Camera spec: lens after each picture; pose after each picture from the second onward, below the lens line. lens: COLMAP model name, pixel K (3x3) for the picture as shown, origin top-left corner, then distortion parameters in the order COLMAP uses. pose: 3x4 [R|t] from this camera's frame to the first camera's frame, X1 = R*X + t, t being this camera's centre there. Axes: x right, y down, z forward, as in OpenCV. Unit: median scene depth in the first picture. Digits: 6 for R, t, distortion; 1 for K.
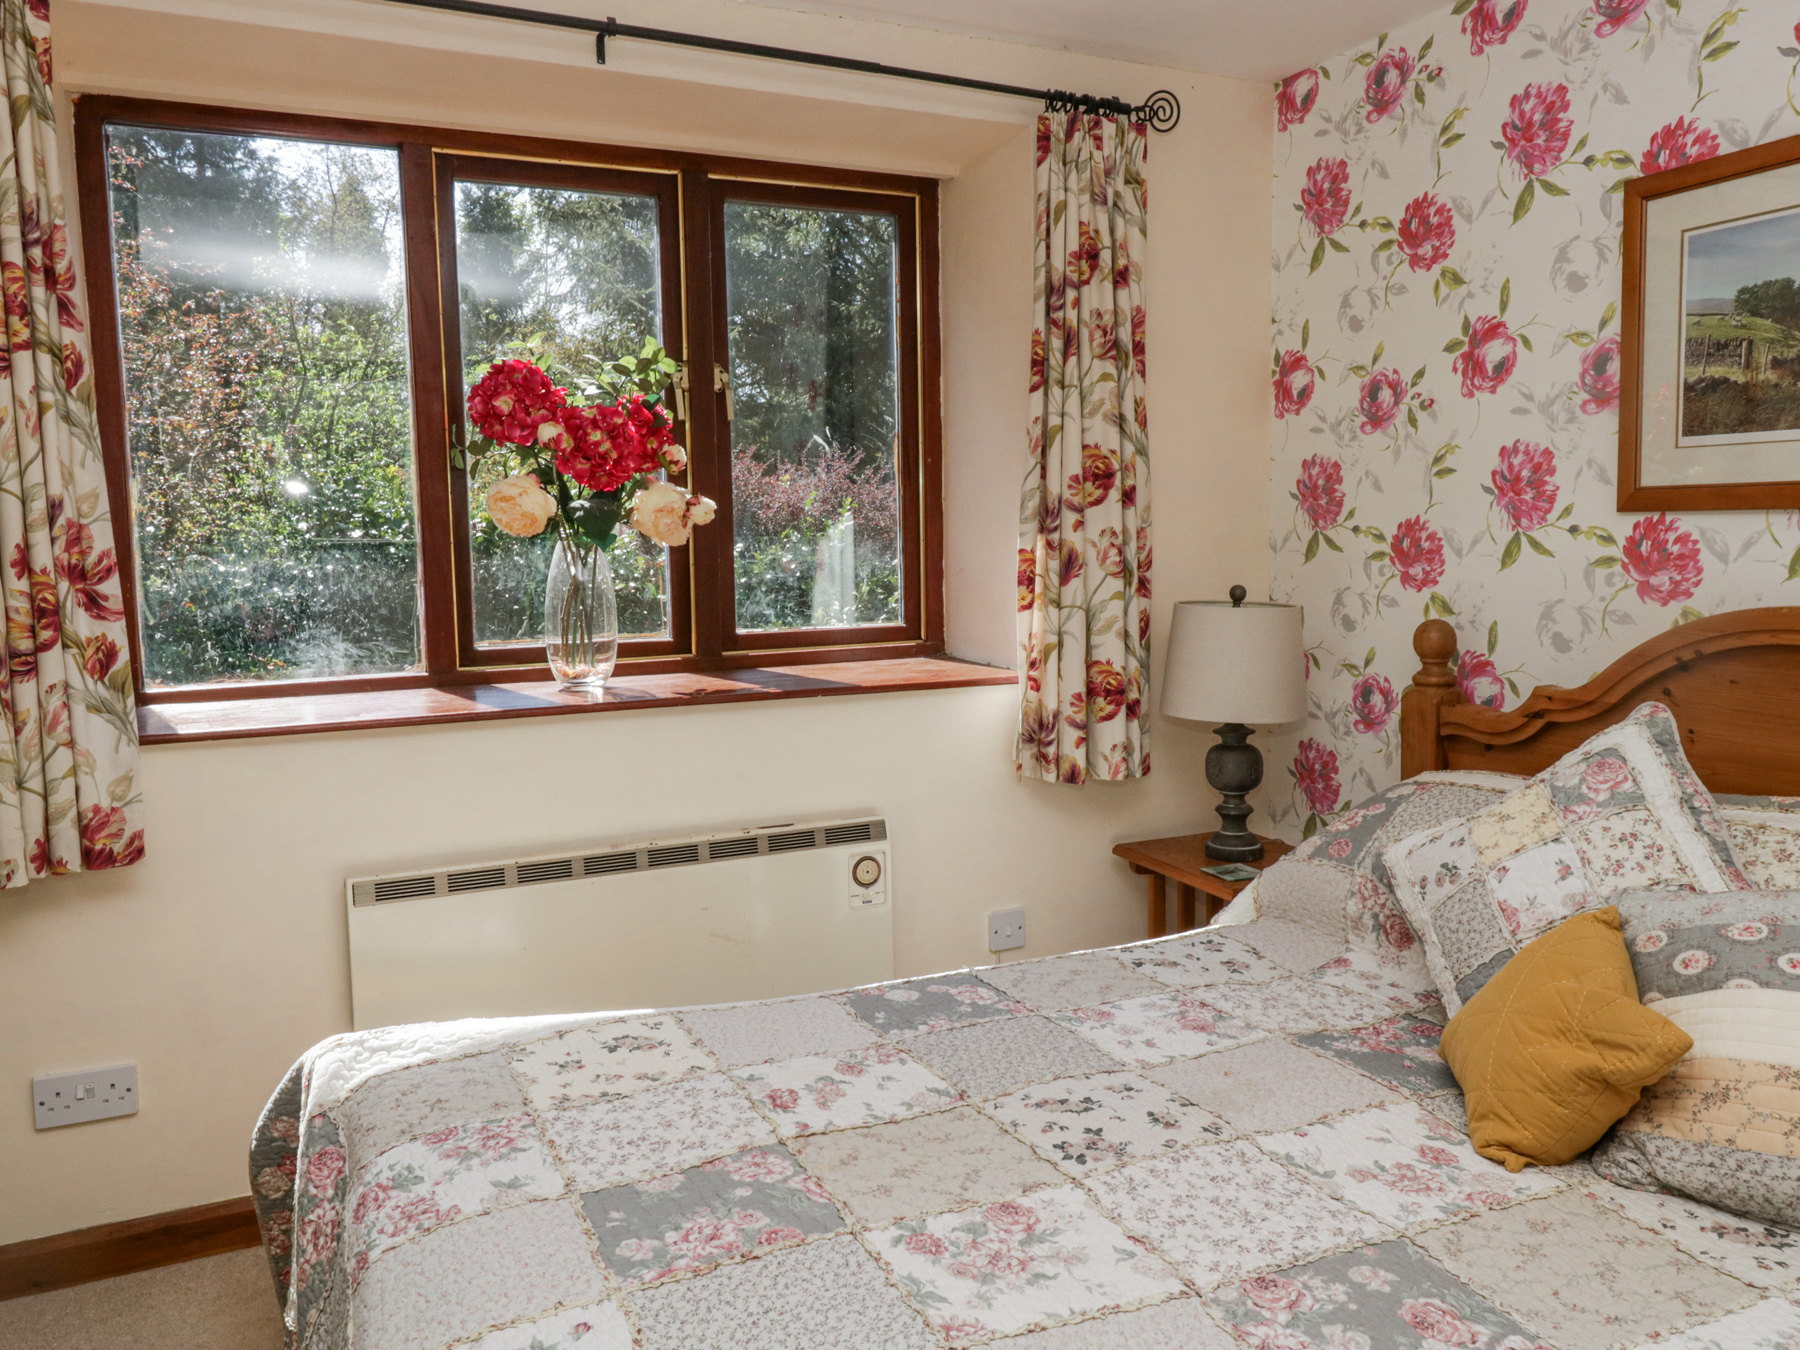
lens RADIAL K [[1330.4, 0, 901.3], [0, 1330.4, 646.4], [0, 0, 1]] dist [0.009633, -0.012314]
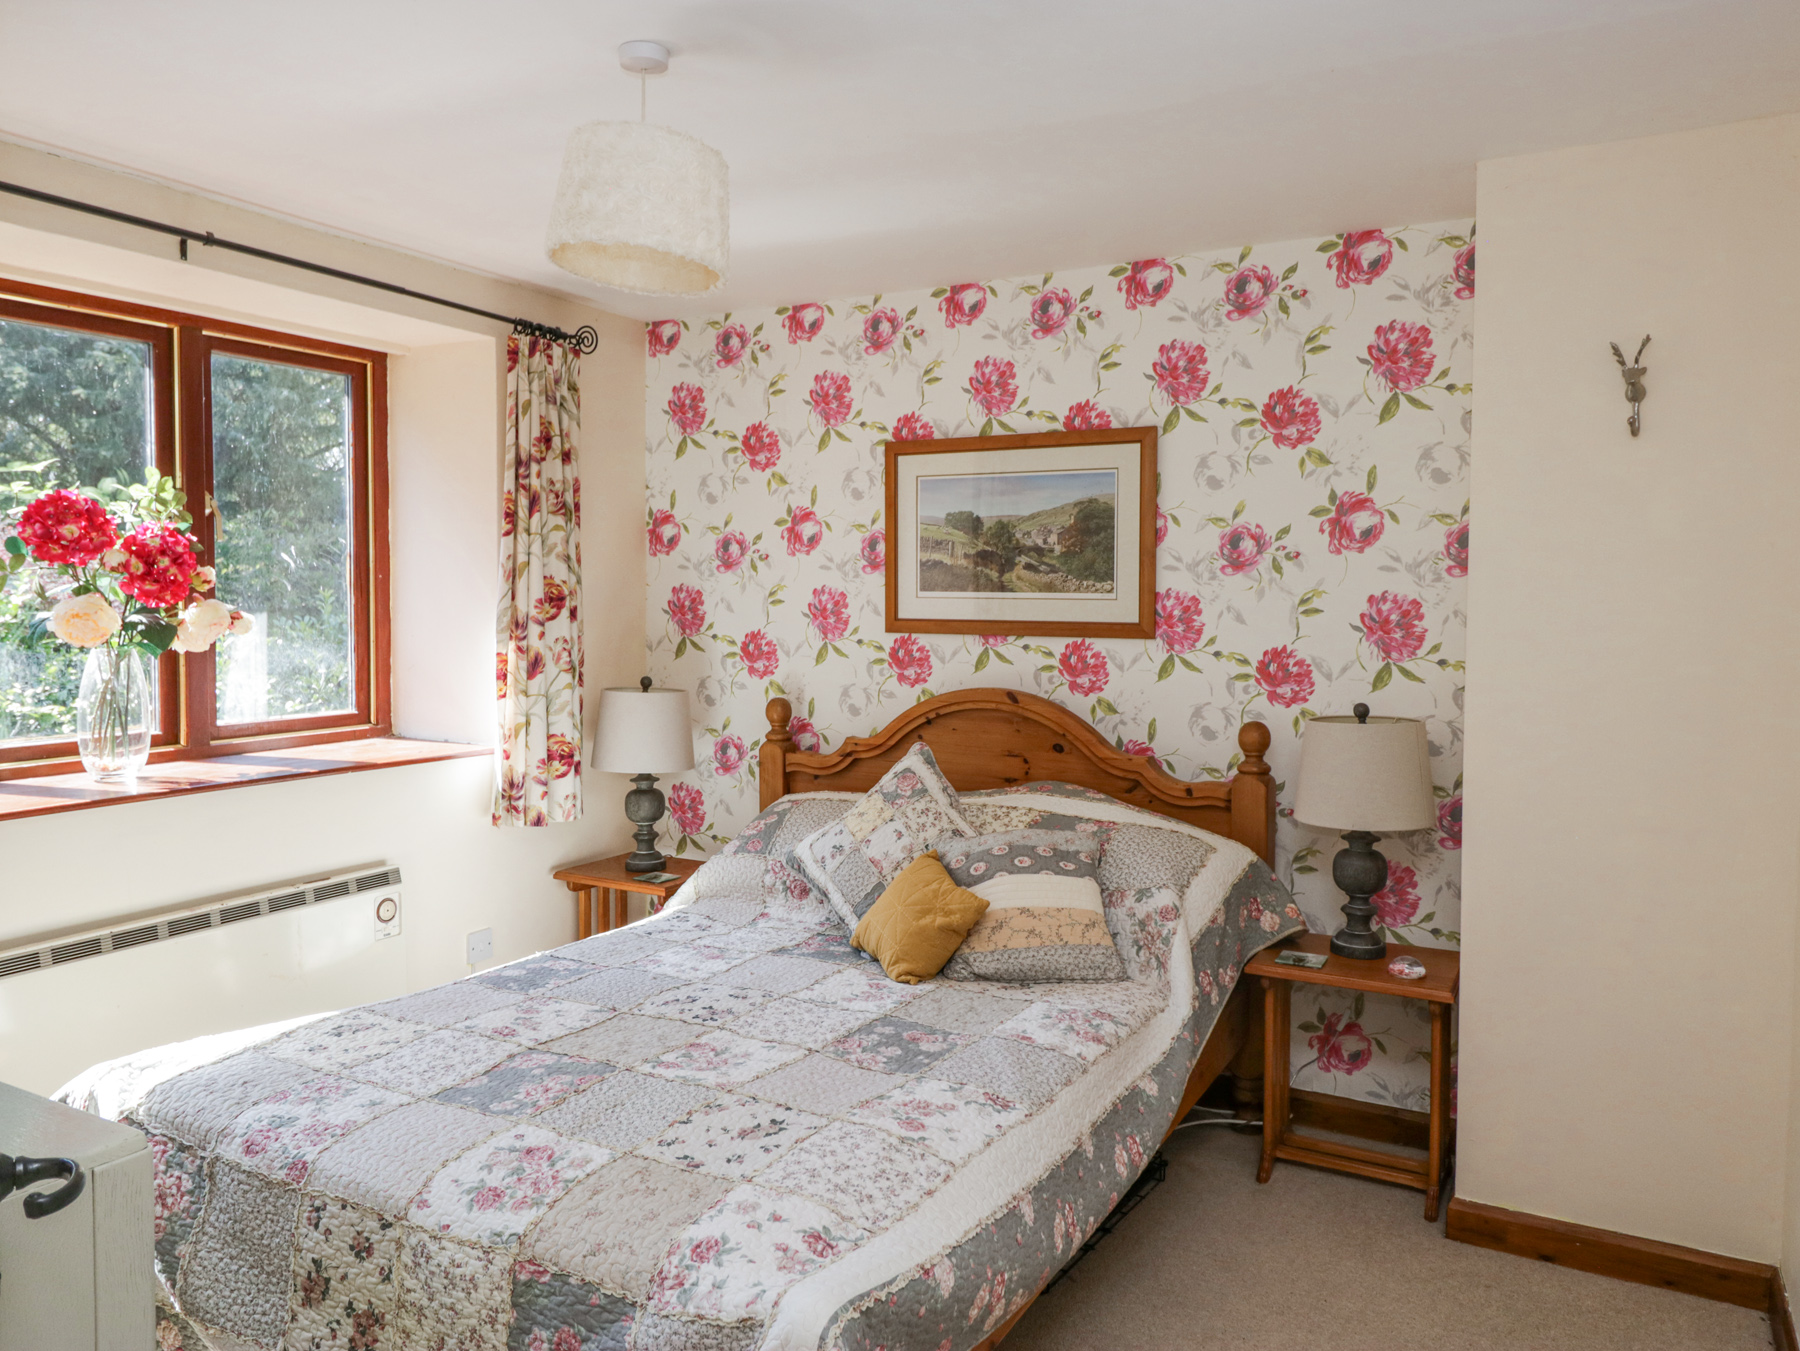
lens RADIAL K [[1330.4, 0, 901.3], [0, 1330.4, 646.9], [0, 0, 1]] dist [0.009633, -0.012314]
pose [[0.801298, -0.005776, 0.598238, -0.396482], [0.034771, 0.998713, -0.036930, -0.016286], [-0.597255, 0.050393, 0.800467, -0.317529]]
